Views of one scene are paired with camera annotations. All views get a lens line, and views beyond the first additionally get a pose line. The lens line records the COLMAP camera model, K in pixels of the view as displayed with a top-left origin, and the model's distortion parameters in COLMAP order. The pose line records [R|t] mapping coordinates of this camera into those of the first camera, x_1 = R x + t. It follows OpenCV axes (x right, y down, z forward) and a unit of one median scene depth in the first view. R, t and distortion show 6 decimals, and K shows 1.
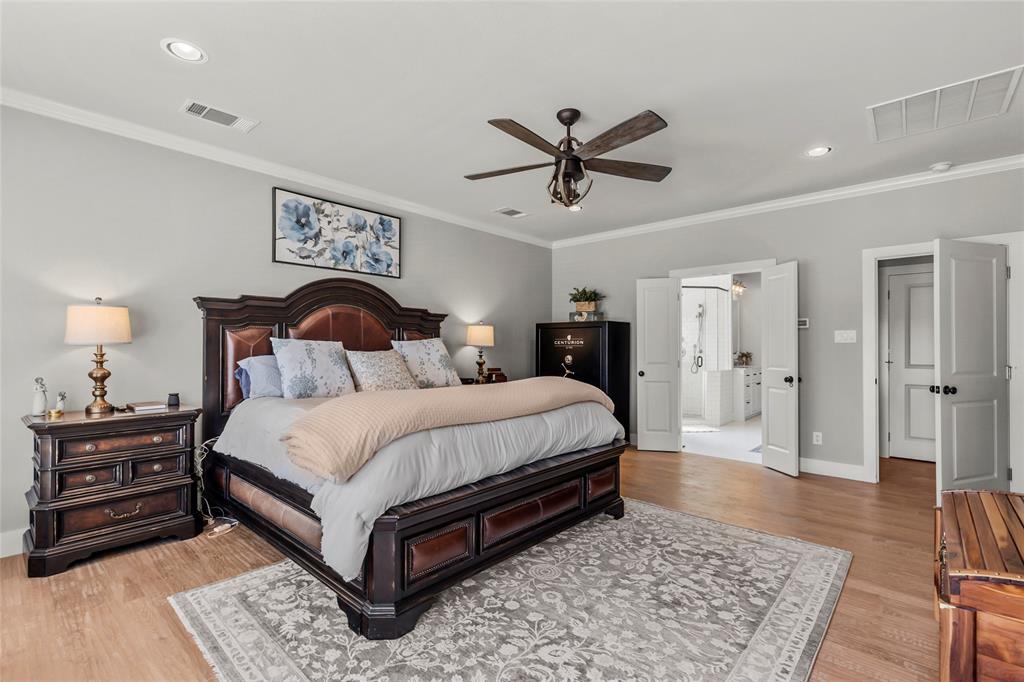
lens RADIAL K [[465.6, 0, 516.7], [0, 465.6, 337.0], [0, 0, 1]] dist [0.002972, -0.001958]
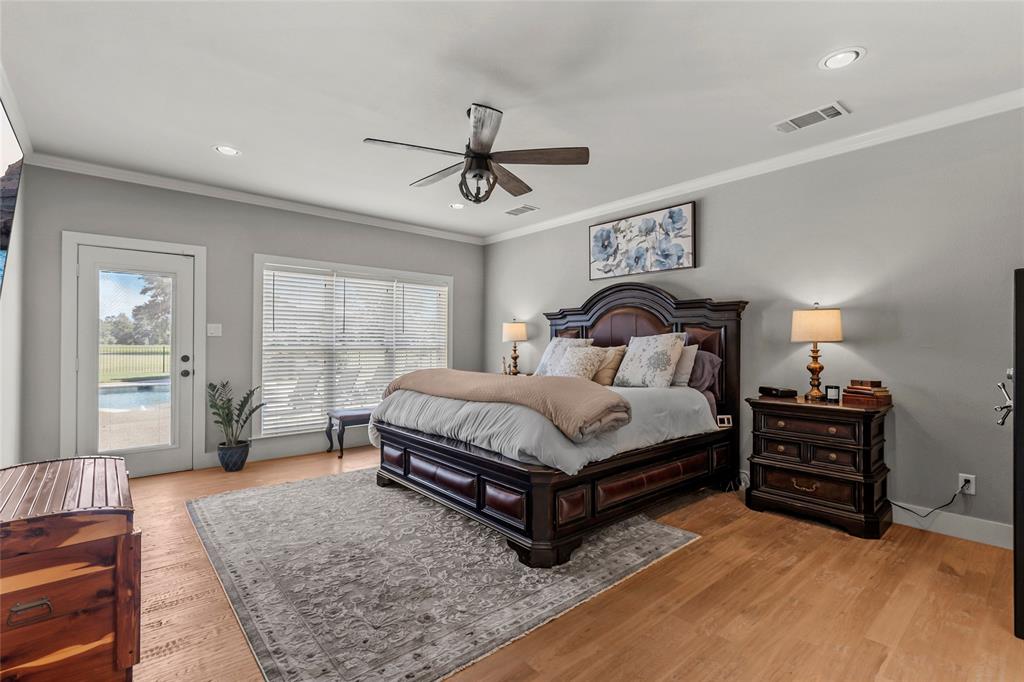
lens RADIAL K [[465.6, 0, 511.8], [0, 465.6, 341.2], [0, 0, 1]] dist [0.002972, -0.001958]
pose [[-0.129004, -0.005248, -0.991630, 0.763128], [0.019523, 0.999779, -0.007831, 0.019630], [0.991452, -0.020370, -0.128873, 0.834700]]
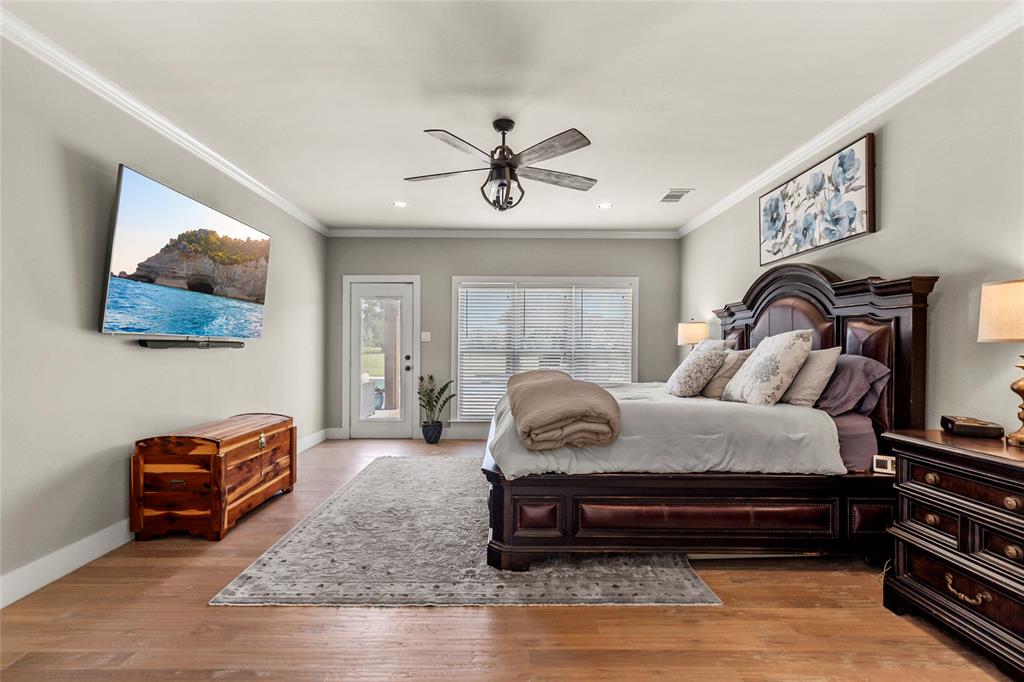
lens RADIAL K [[465.6, 0, 510.5], [0, 465.6, 348.2], [0, 0, 1]] dist [0.002972, -0.001958]
pose [[-0.743292, -0.000915, -0.668967, 0.556786], [0.012443, 0.999807, -0.015194, 0.032317], [0.668852, -0.019618, -0.743137, 1.245468]]
